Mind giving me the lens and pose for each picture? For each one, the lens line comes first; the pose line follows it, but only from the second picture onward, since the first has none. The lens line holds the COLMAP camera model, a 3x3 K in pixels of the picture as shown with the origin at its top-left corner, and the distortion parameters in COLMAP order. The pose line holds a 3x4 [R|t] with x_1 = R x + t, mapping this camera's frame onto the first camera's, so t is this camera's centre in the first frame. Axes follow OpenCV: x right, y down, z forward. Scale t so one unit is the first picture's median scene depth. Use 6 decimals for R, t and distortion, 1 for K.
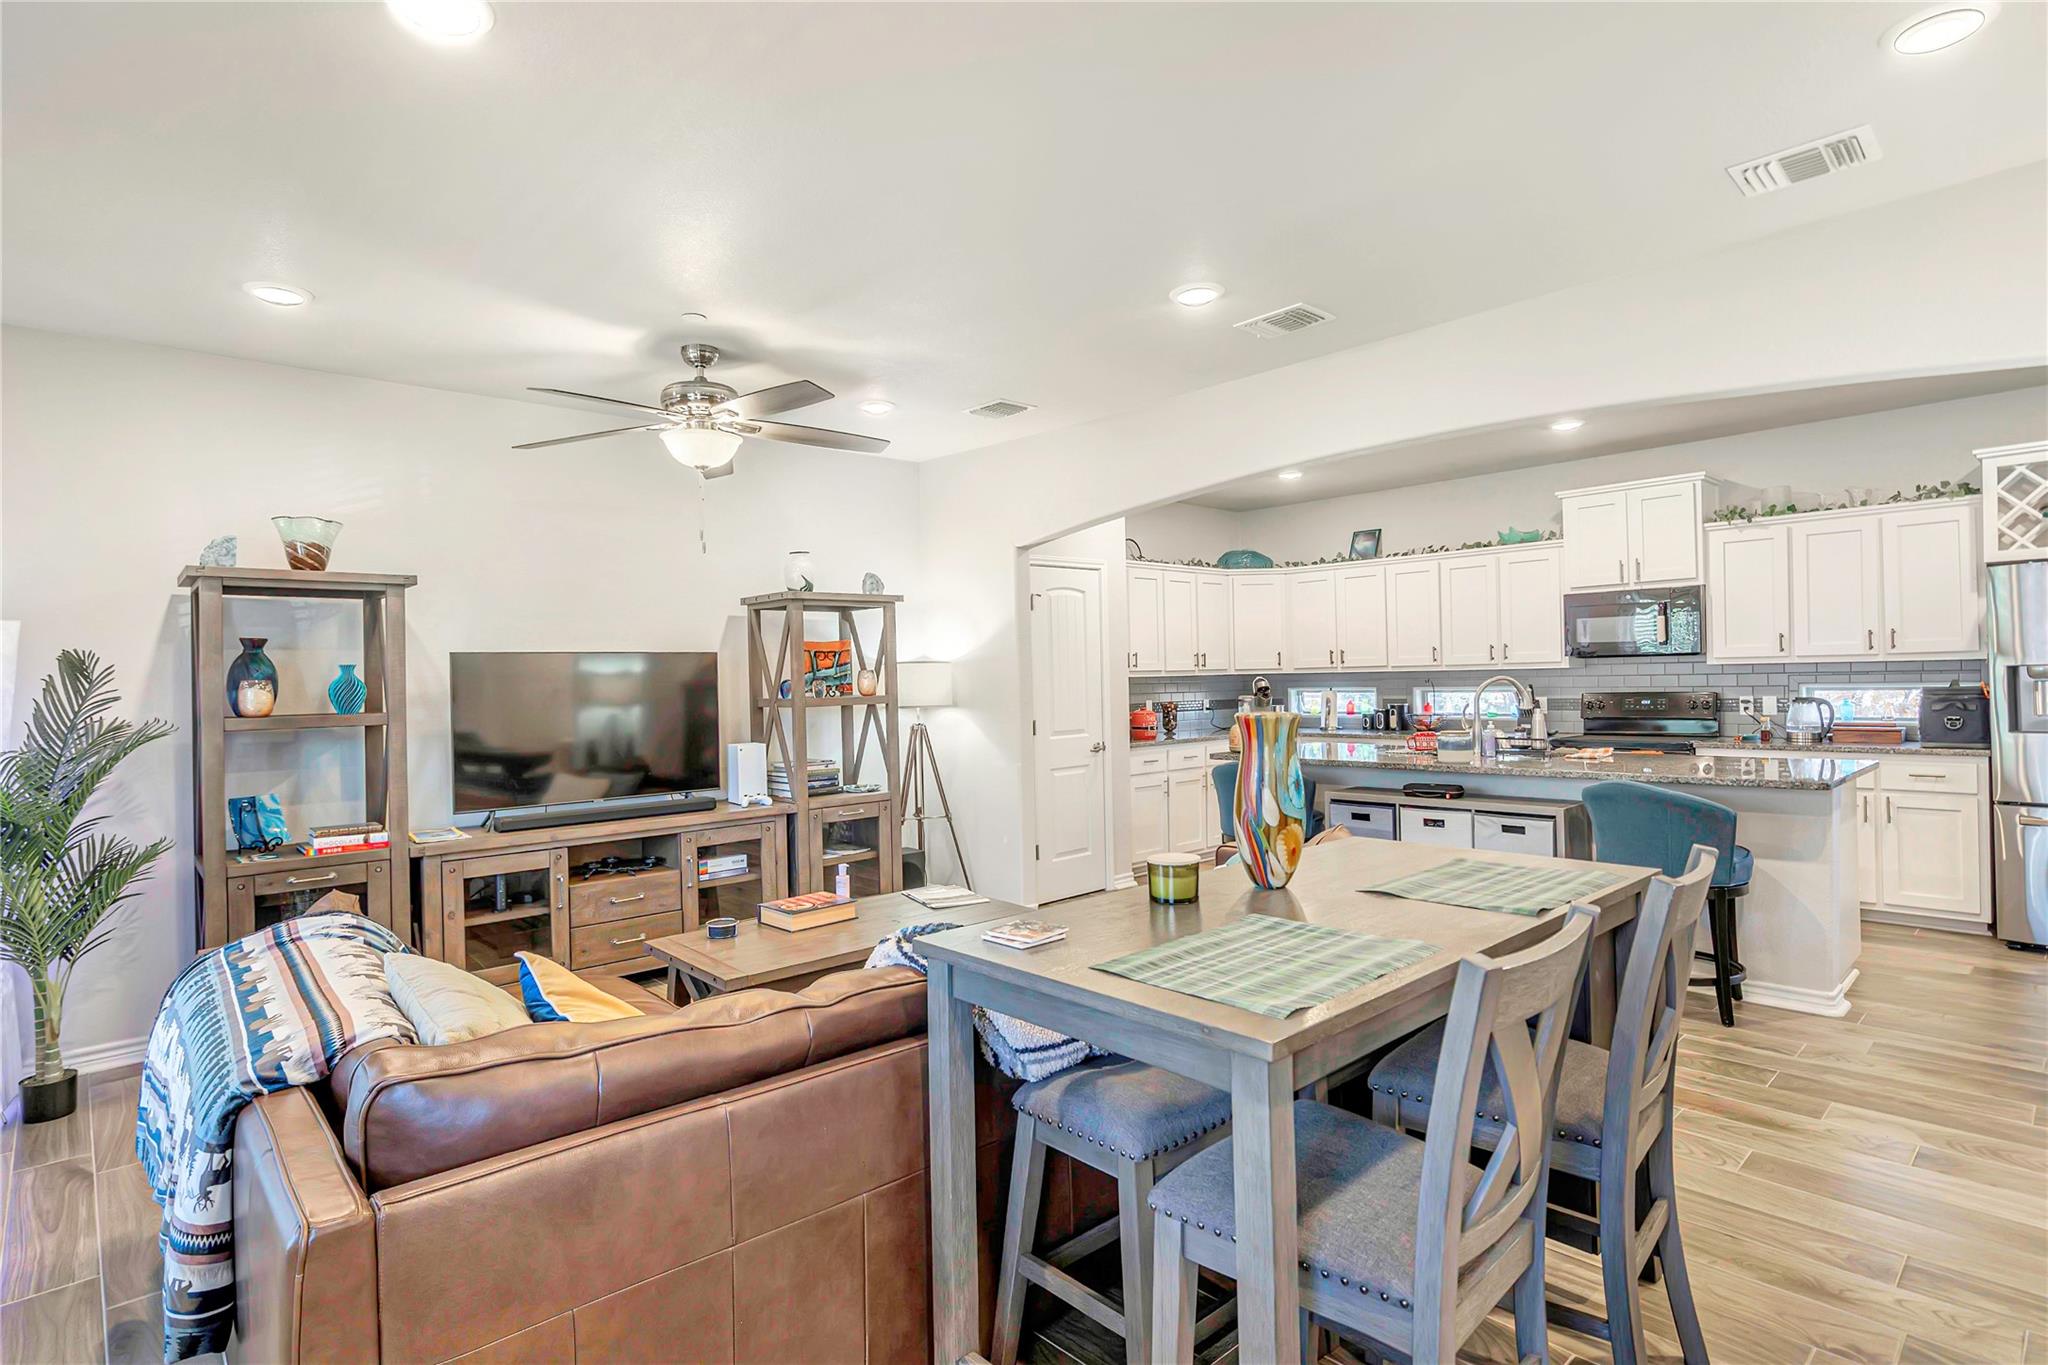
lens RADIAL K [[1044.6, 0, 1024.0], [0, 1044.6, 682.5], [0, 0, 1]] dist [0.002881, 0.001656]
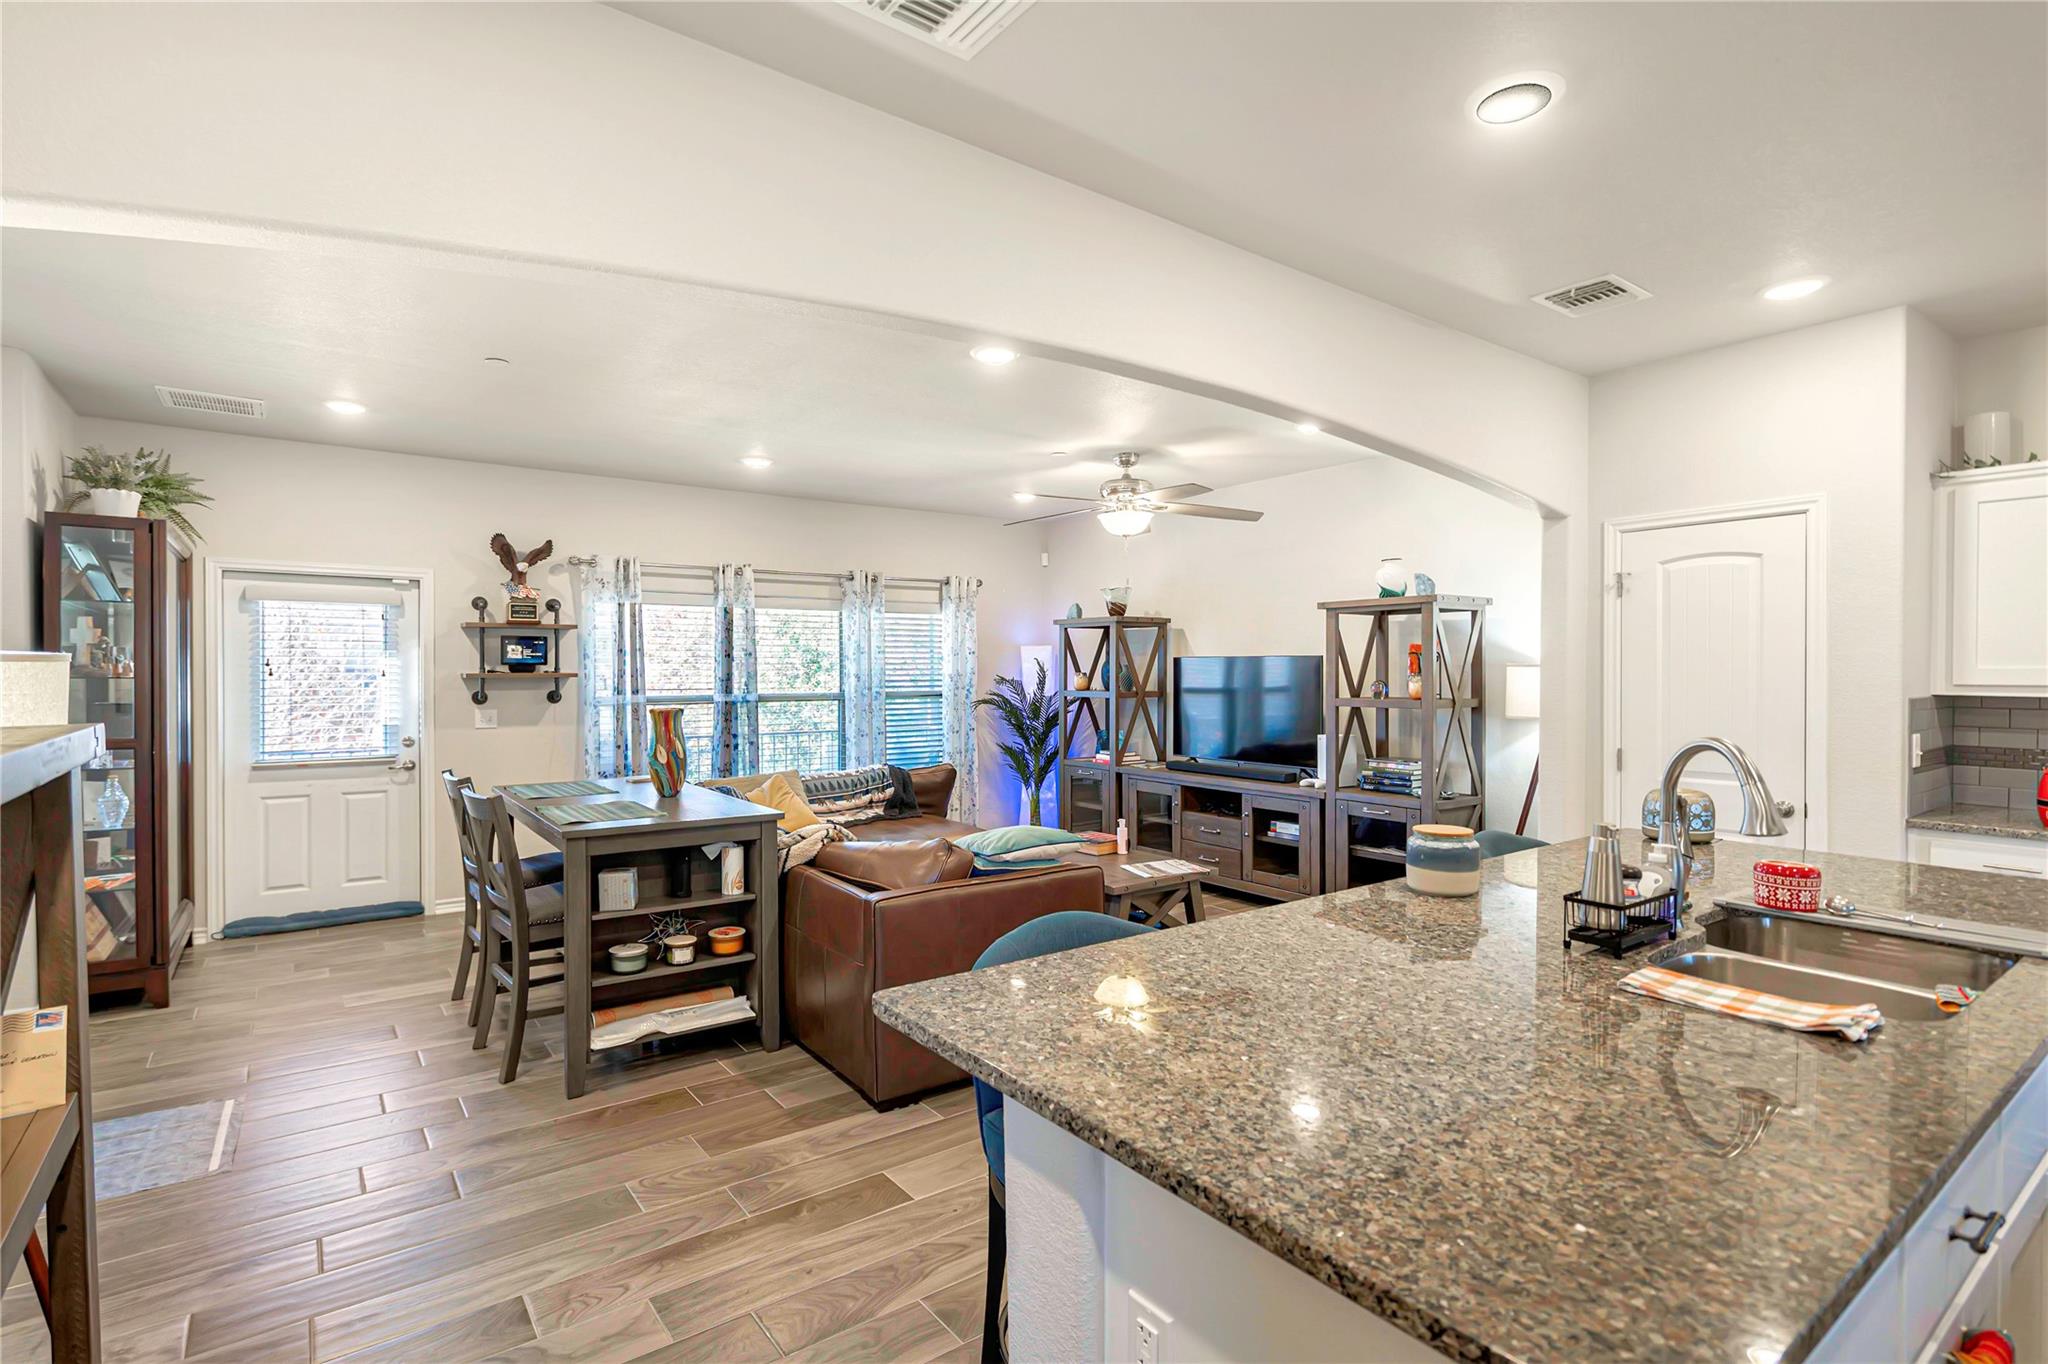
lens RADIAL K [[966.1, 0, 959.2], [0, 966.1, 685.5], [0, 0, 1]] dist [-0.003559, 0.000575]
pose [[-0.149147, 0.038964, -0.988047, 0.722720], [-0.001728, 0.999212, 0.039665, -0.031122], [0.988814, 0.007623, -0.148962, 0.646032]]
